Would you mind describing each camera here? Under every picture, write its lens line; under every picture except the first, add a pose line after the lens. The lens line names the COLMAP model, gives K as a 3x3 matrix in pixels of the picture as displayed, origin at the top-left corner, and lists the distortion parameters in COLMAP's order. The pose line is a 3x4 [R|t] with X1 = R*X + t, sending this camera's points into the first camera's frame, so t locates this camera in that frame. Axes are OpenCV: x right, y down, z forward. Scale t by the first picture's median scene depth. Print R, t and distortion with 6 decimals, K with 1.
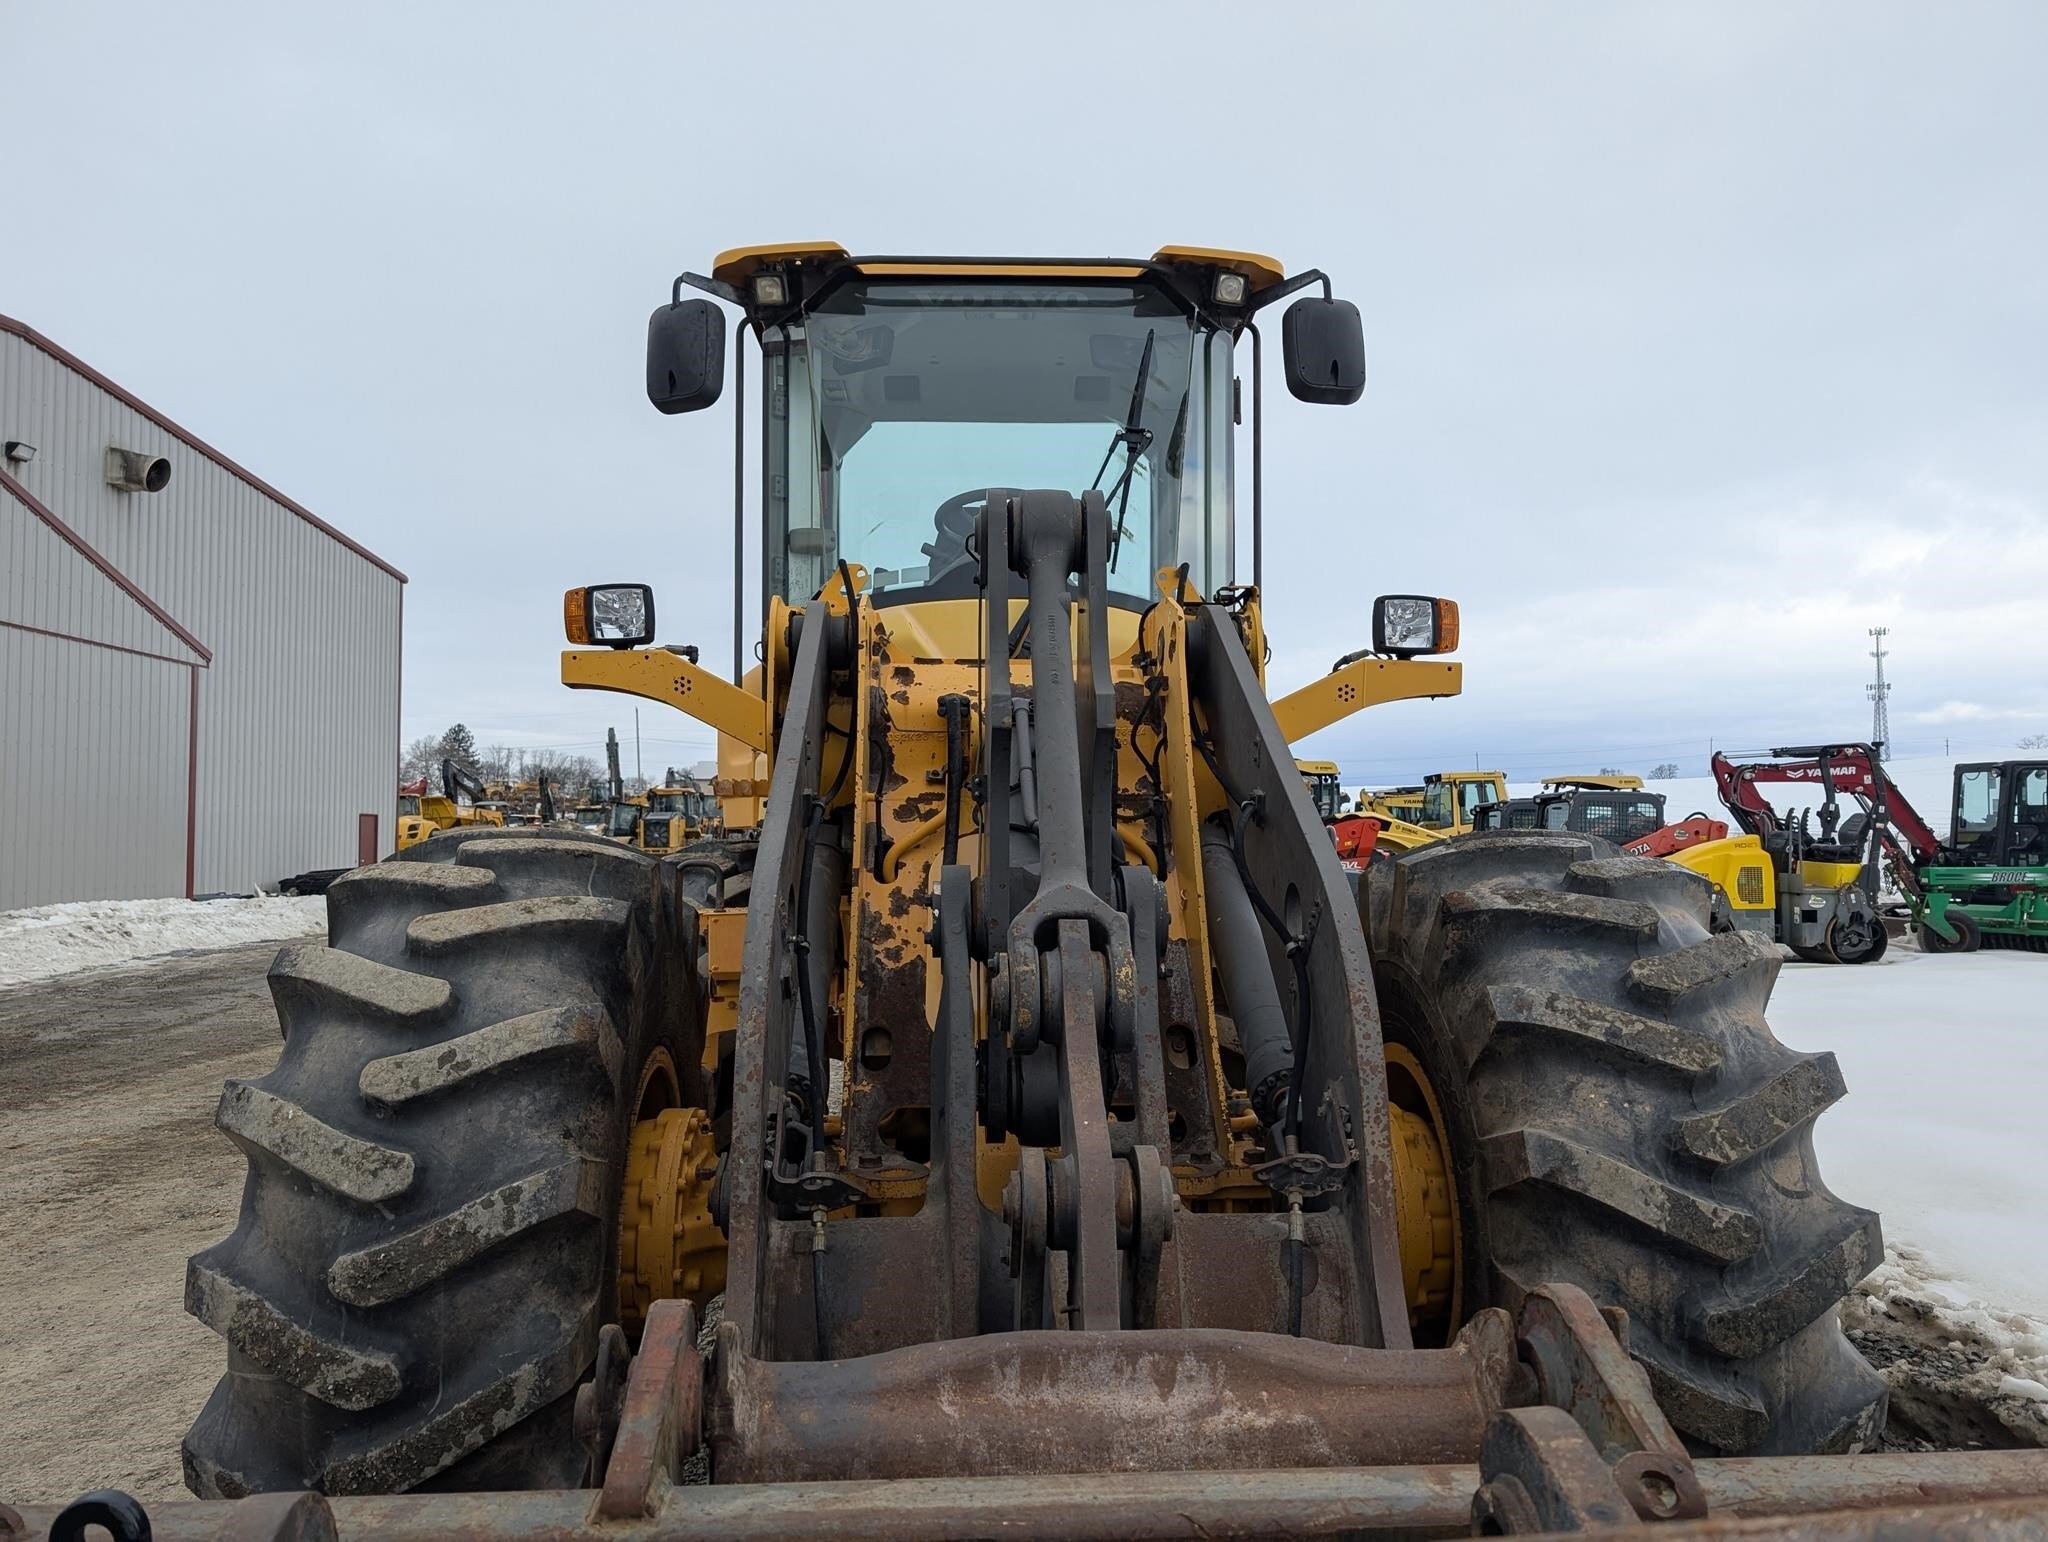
lens RADIAL K [[1511.6, 0, 1014.7], [0, 1511.6, 798.8], [0, 0, 1]] dist [0.021592, -0.005337]
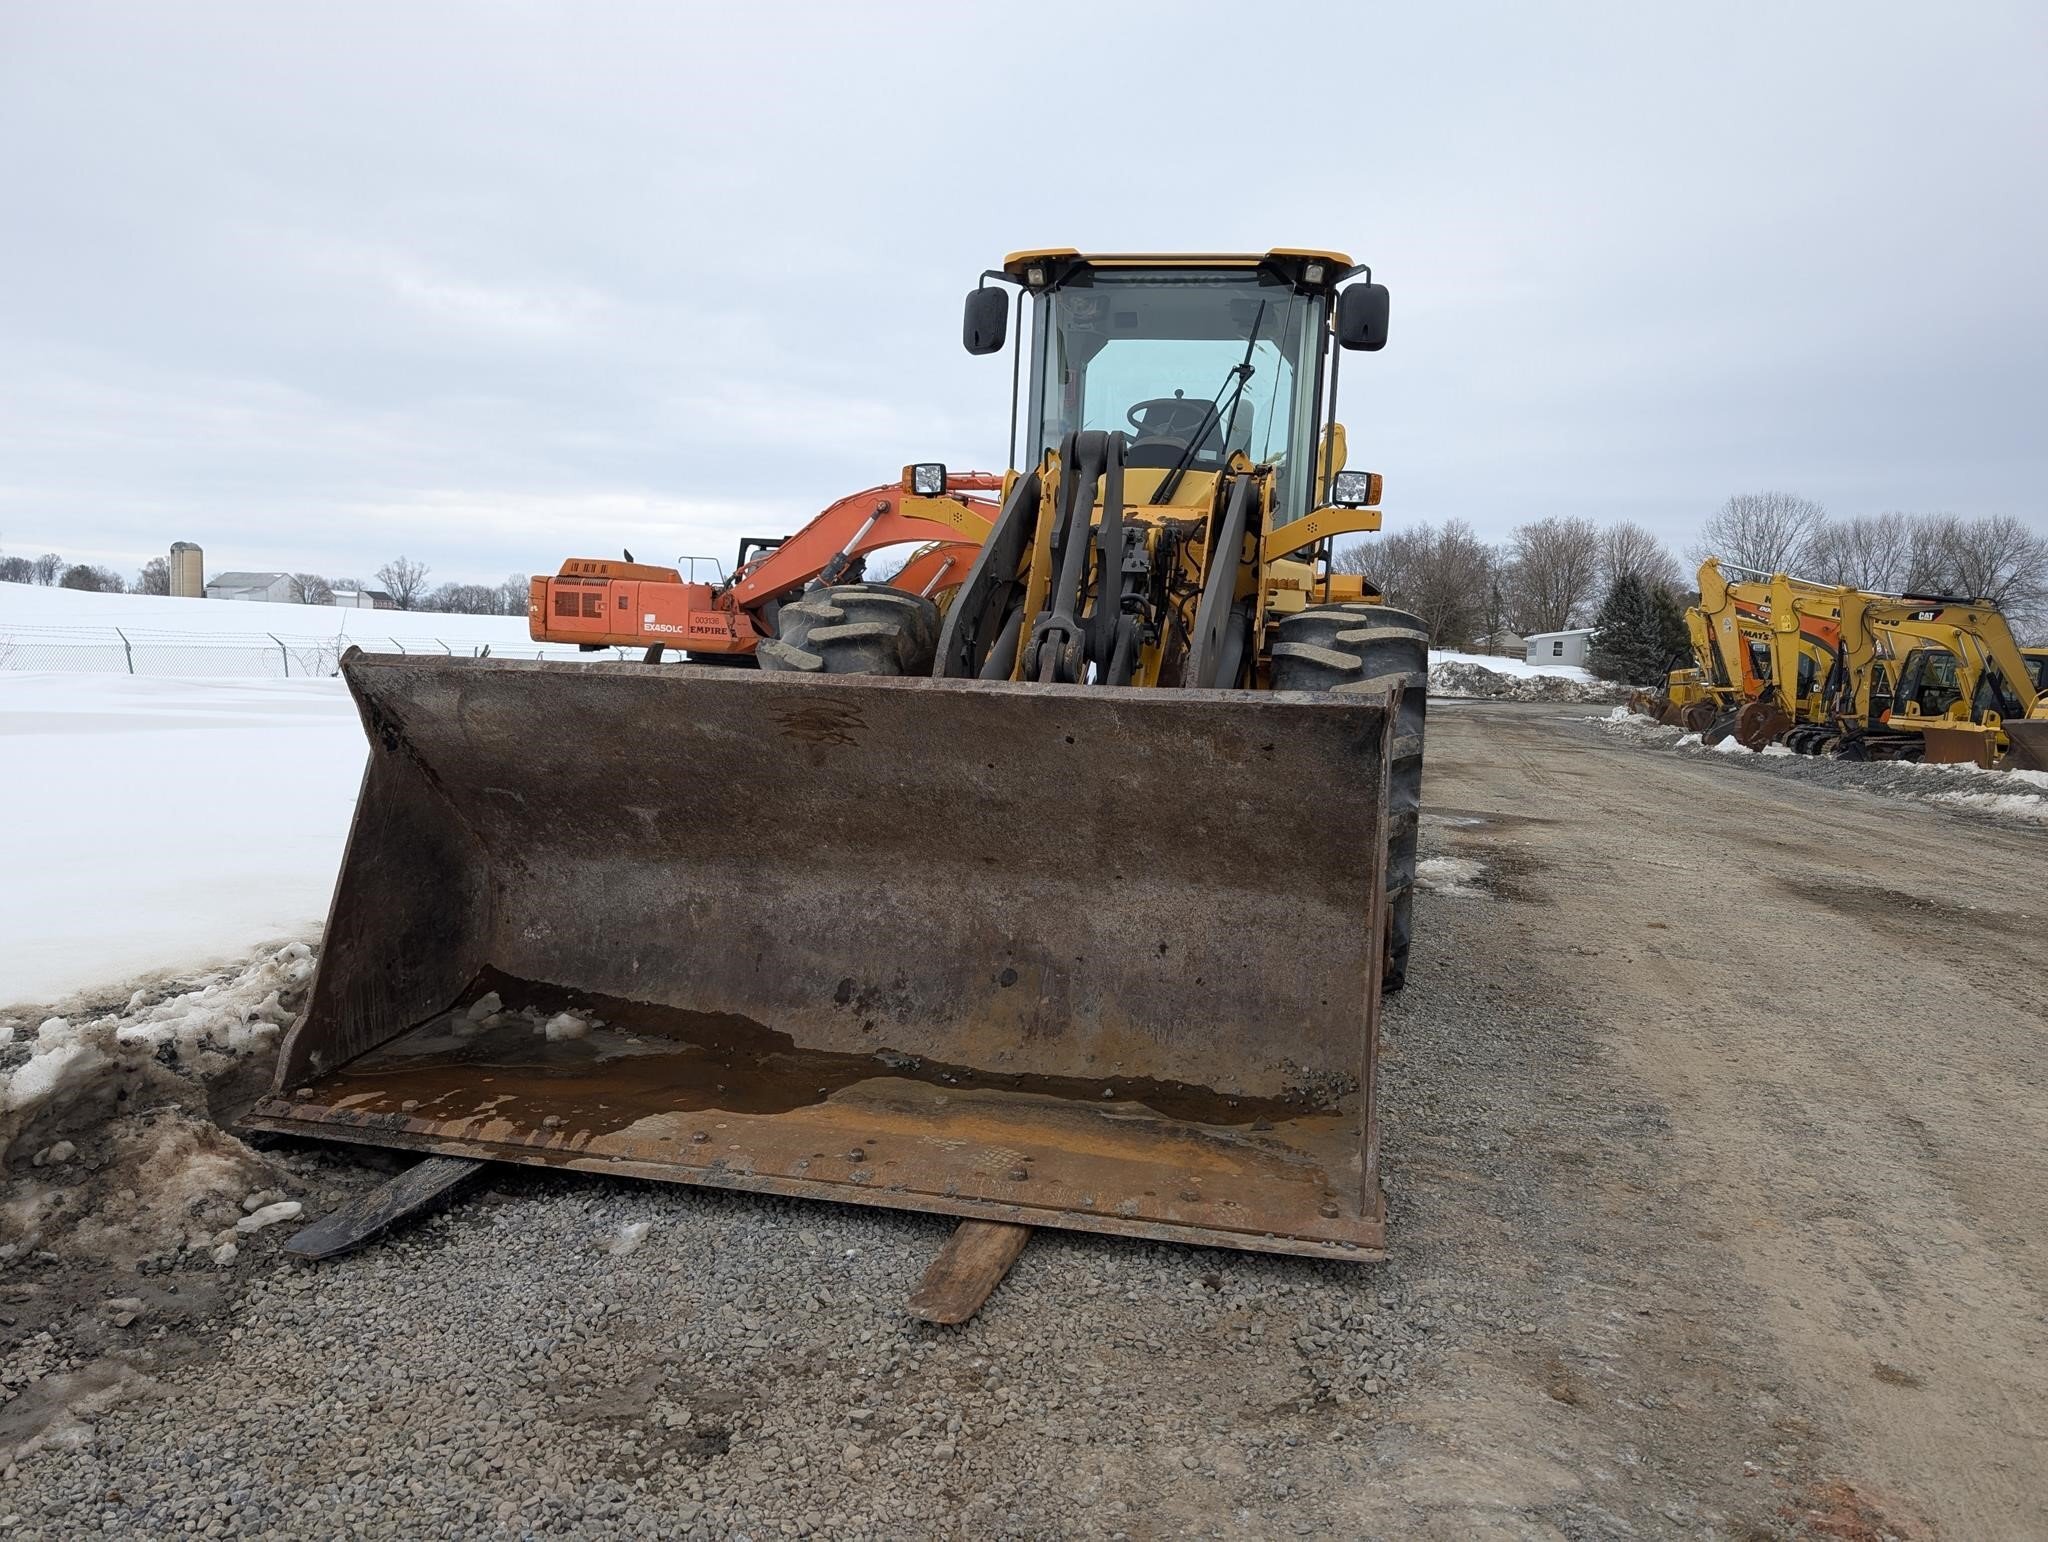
lens RADIAL K [[1464.0, 0, 1034.7], [0, 1464.0, 783.2], [0, 0, 1]] dist [0.022105, -0.015592]
pose [[0.958666, 0.094460, -0.268398, 0.344908], [-0.055002, 0.987015, 0.150915, -0.010325], [0.279169, -0.129914, 0.951413, -0.693766]]
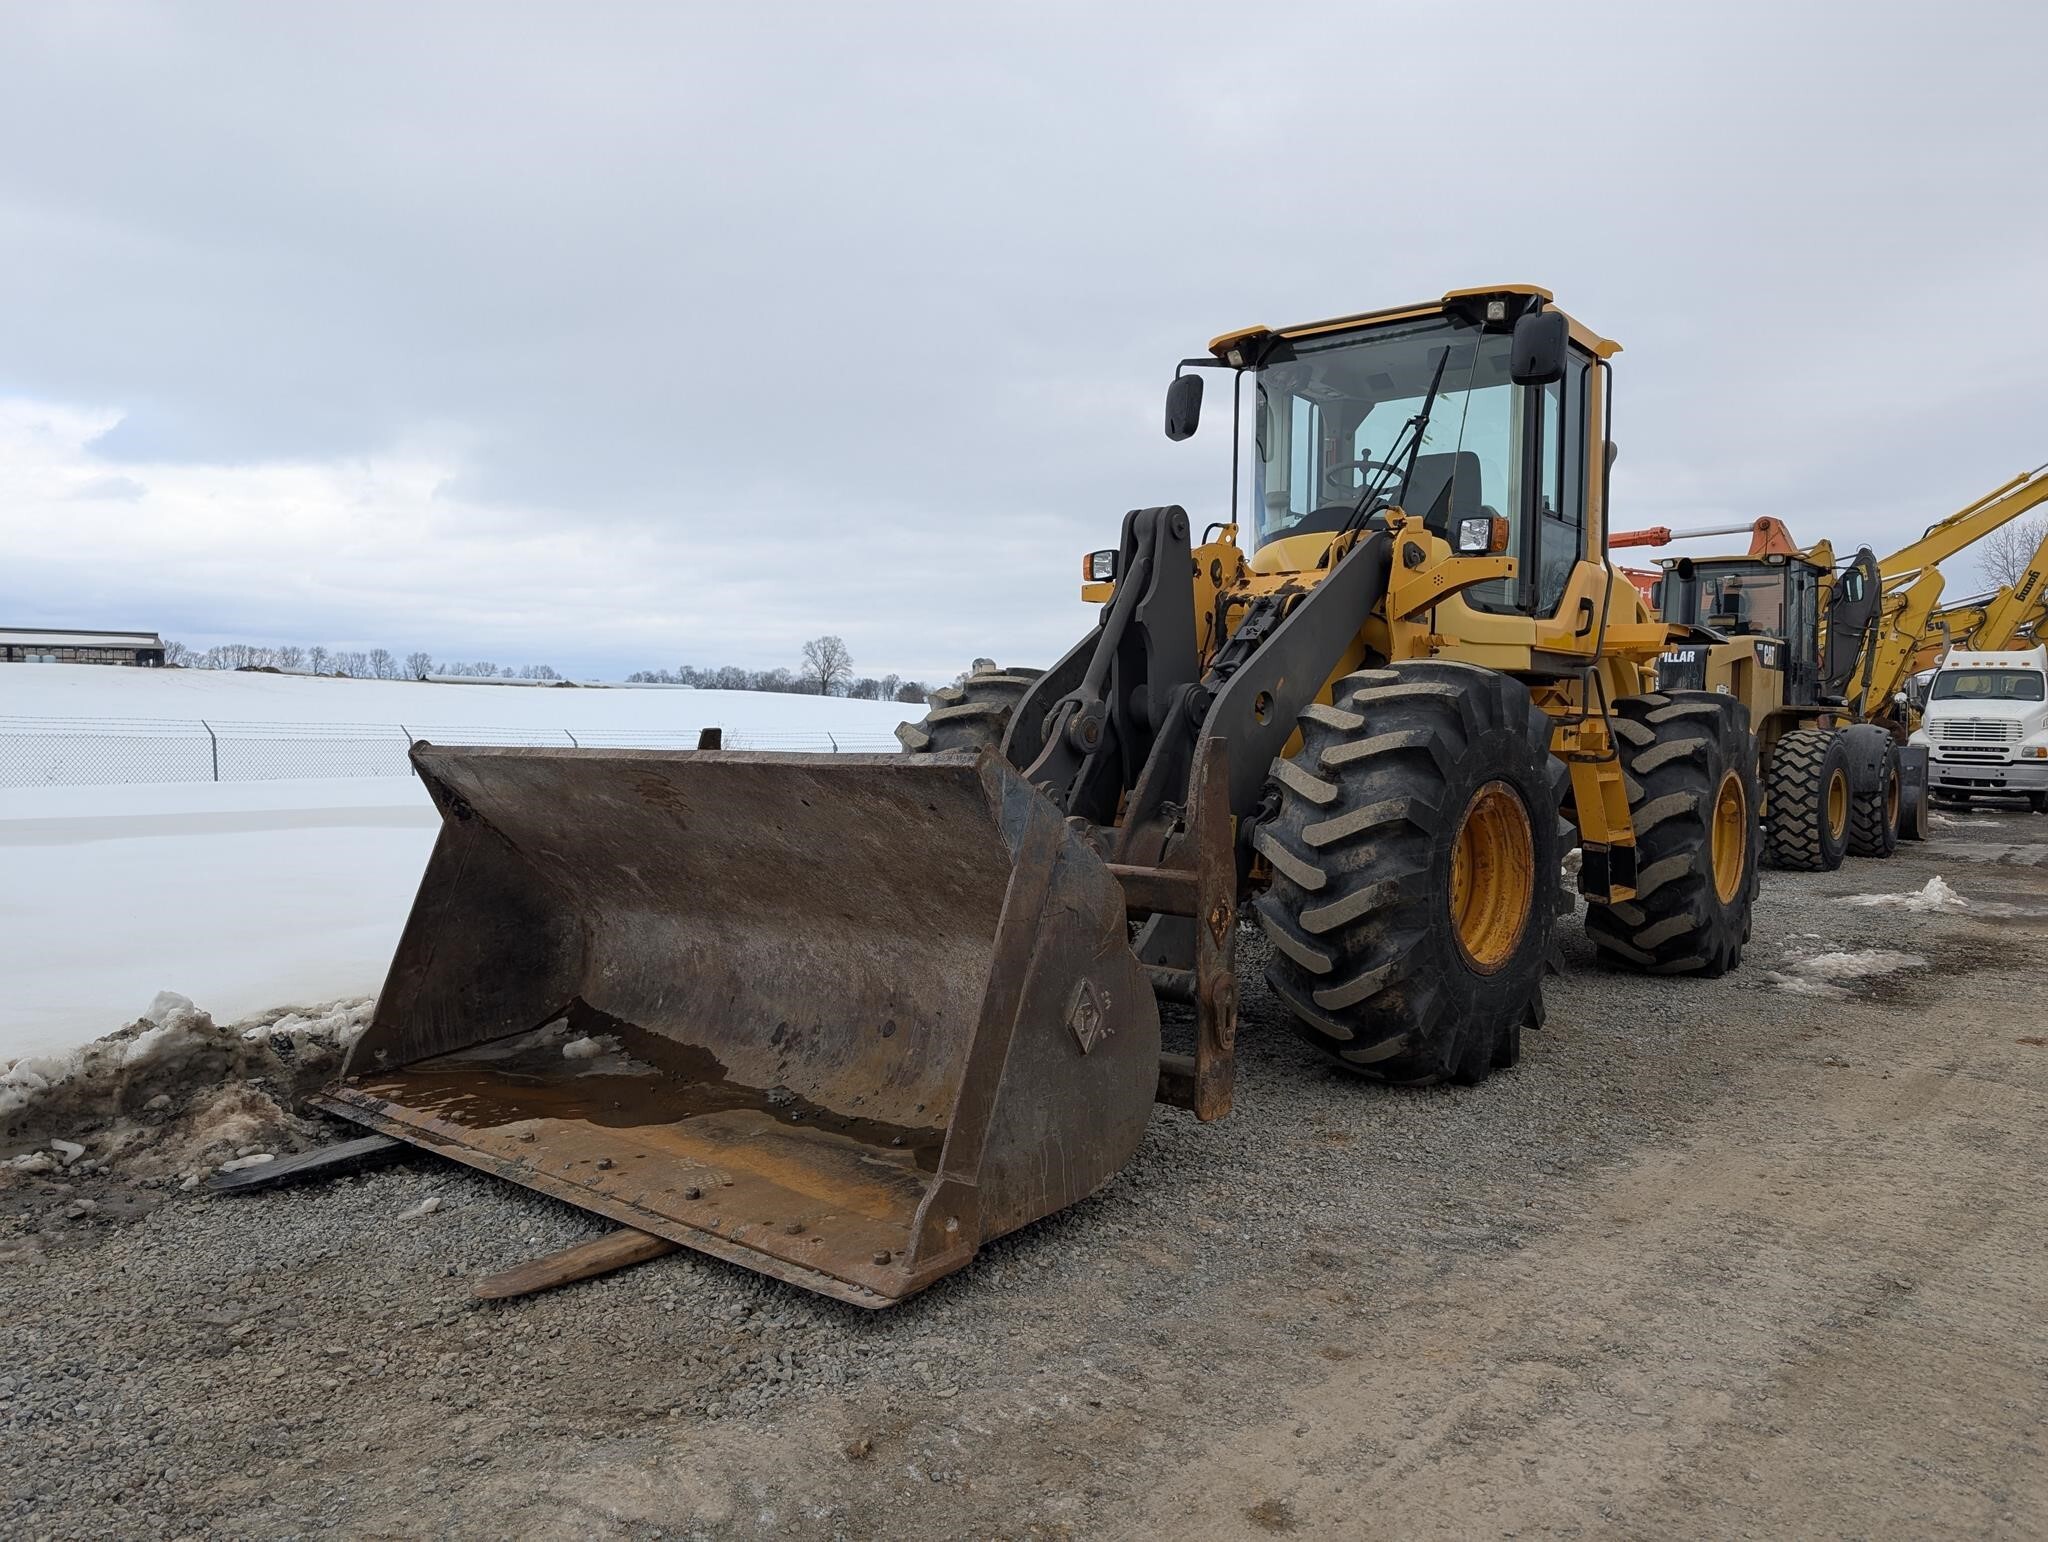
lens RADIAL K [[1464.0, 0, 1043.5], [0, 1464.0, 766.5], [0, 0, 1]] dist [0.022105, -0.015592]
pose [[0.722674, 0.053549, -0.689111, 0.886375], [0.014861, 0.995560, 0.092947, -0.016407], [0.691029, -0.077411, 0.718670, -0.441200]]
